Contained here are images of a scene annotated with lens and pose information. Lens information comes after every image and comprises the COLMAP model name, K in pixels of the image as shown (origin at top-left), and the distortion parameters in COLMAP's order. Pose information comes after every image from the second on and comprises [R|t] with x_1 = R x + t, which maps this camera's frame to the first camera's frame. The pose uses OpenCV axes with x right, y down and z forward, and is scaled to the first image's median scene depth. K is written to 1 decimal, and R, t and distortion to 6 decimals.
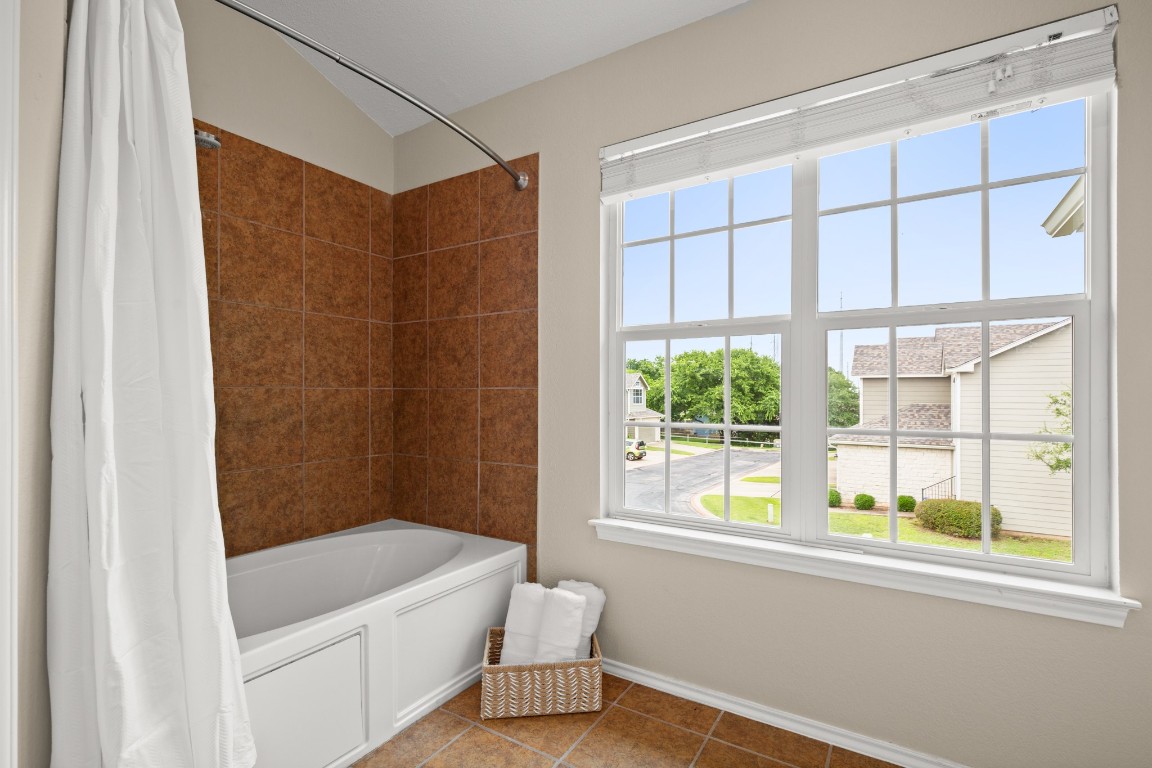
lens RADIAL K [[529.5, 0, 587.1], [0, 529.5, 393.2], [0, 0, 1]] dist [-0.014915, 0.000159]
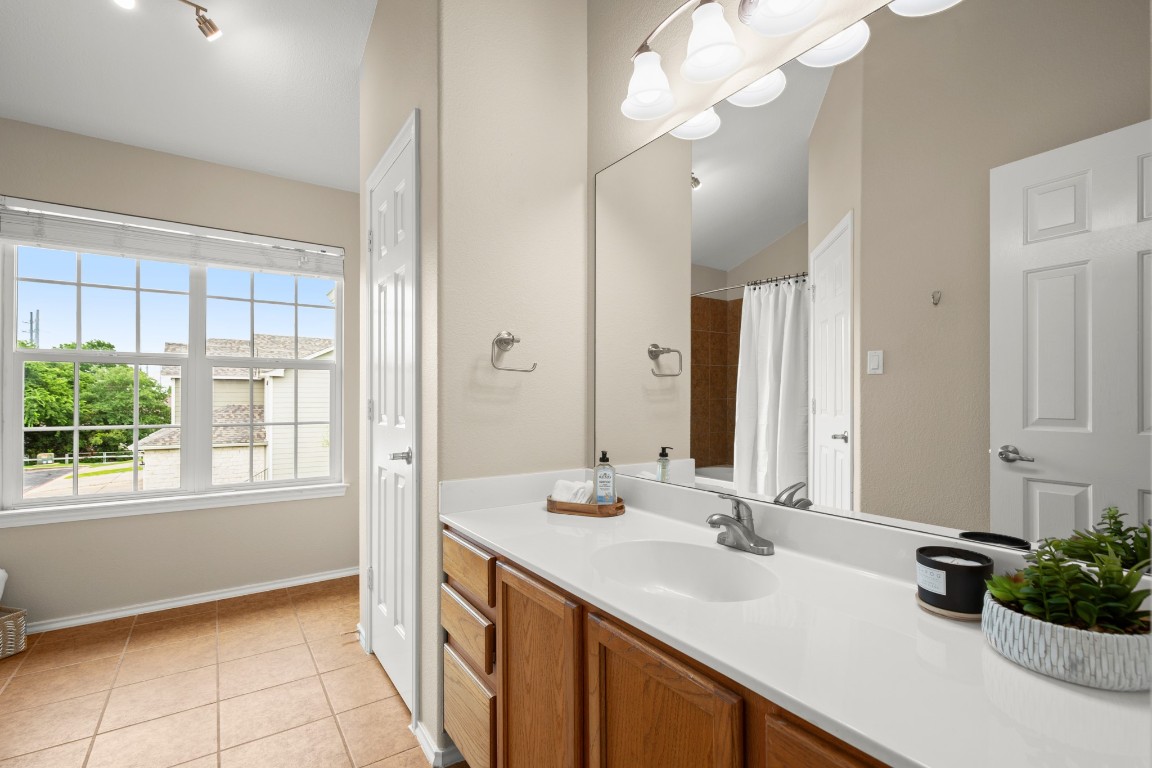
lens RADIAL K [[529.5, 0, 585.0], [0, 529.5, 393.3], [0, 0, 1]] dist [-0.014915, 0.000159]
pose [[0.403355, 0.003521, 0.915037, -0.061407], [-0.003932, 0.999990, -0.002115, -0.003156], [-0.915035, -0.002745, 0.403365, -0.080061]]
